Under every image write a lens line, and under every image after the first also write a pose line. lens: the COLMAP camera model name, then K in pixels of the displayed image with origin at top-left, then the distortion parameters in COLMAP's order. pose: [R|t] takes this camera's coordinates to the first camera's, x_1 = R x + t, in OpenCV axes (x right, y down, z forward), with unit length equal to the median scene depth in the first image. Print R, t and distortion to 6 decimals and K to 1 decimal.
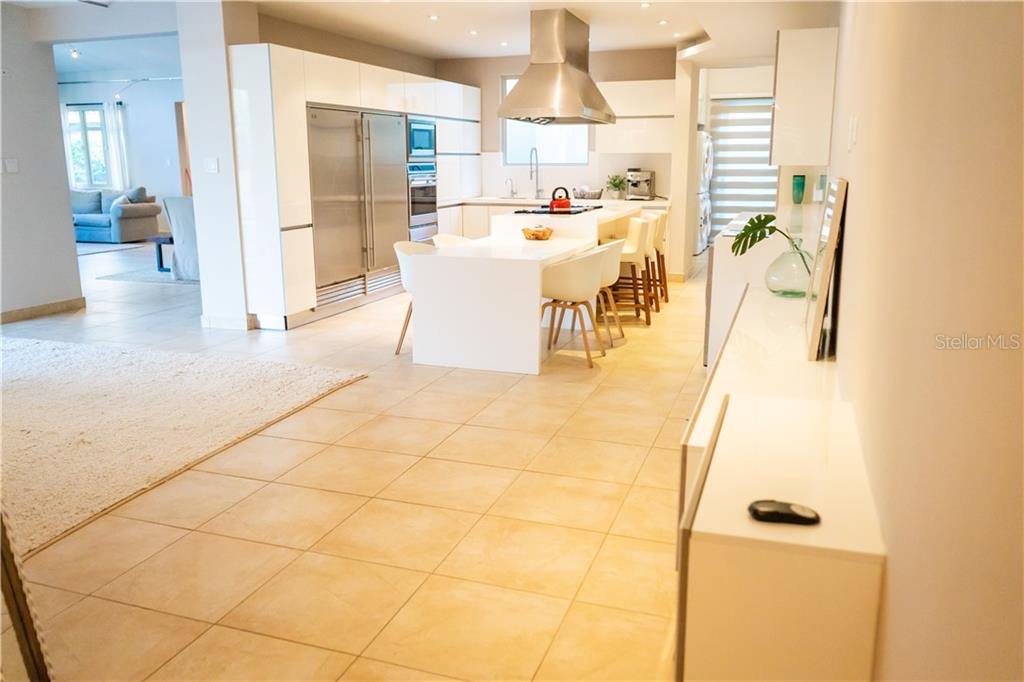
lens RADIAL K [[816.1, 0, 532.8], [0, 816.1, 344.9], [0, 0, 1]] dist [-0.011177, 0.003696]
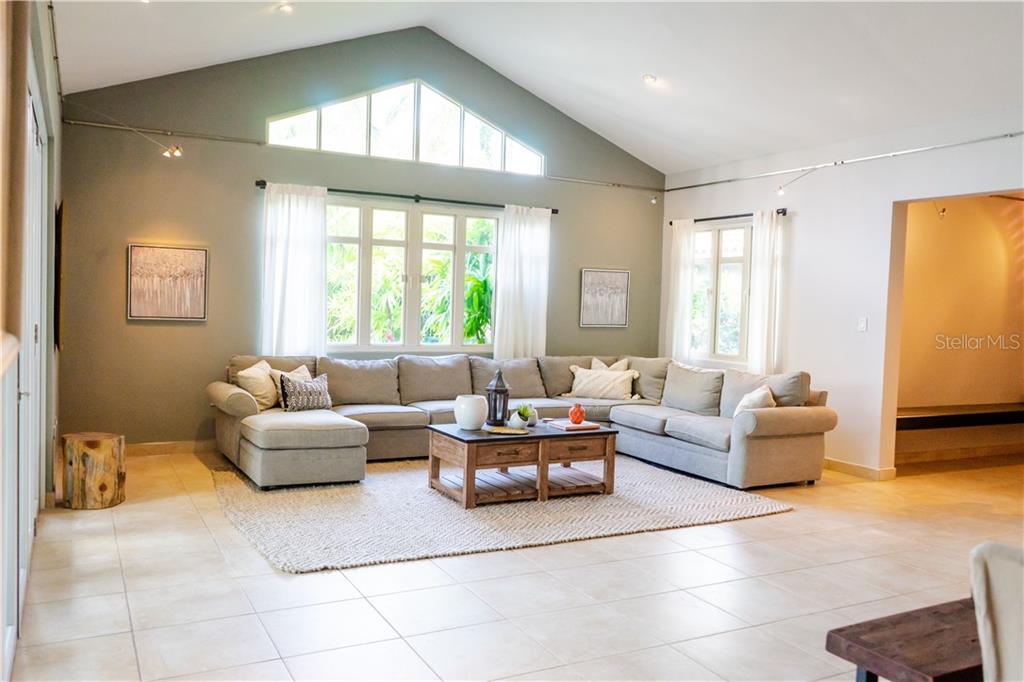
lens RADIAL K [[816.1, 0, 503.9], [0, 816.1, 339.2], [0, 0, 1]] dist [-0.011177, 0.003696]
pose [[0.718538, 0.050854, -0.693626, -0.262568], [-0.188882, 0.974108, -0.124248, -0.113931], [0.669348, 0.220291, 0.709539, 0.513742]]
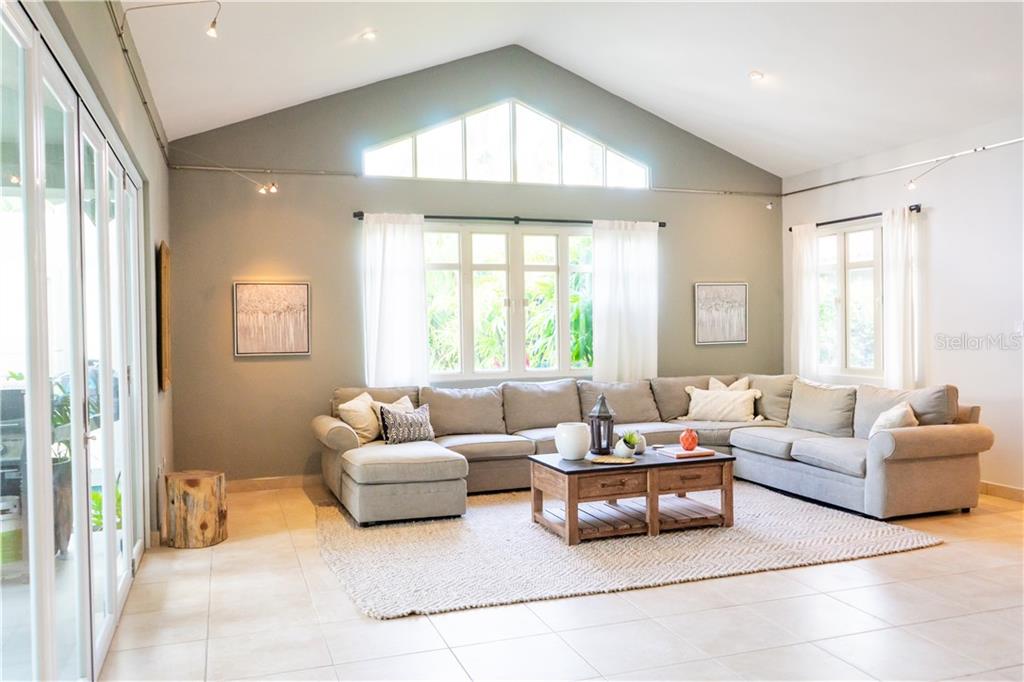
lens RADIAL K [[816.1, 0, 505.4], [0, 816.1, 338.6], [0, 0, 1]] dist [-0.011177, 0.003696]
pose [[0.605667, 0.001769, -0.795716, -0.269471], [-0.167725, 0.977814, -0.125491, -0.119322], [0.777841, 0.209467, 0.592526, 0.537457]]
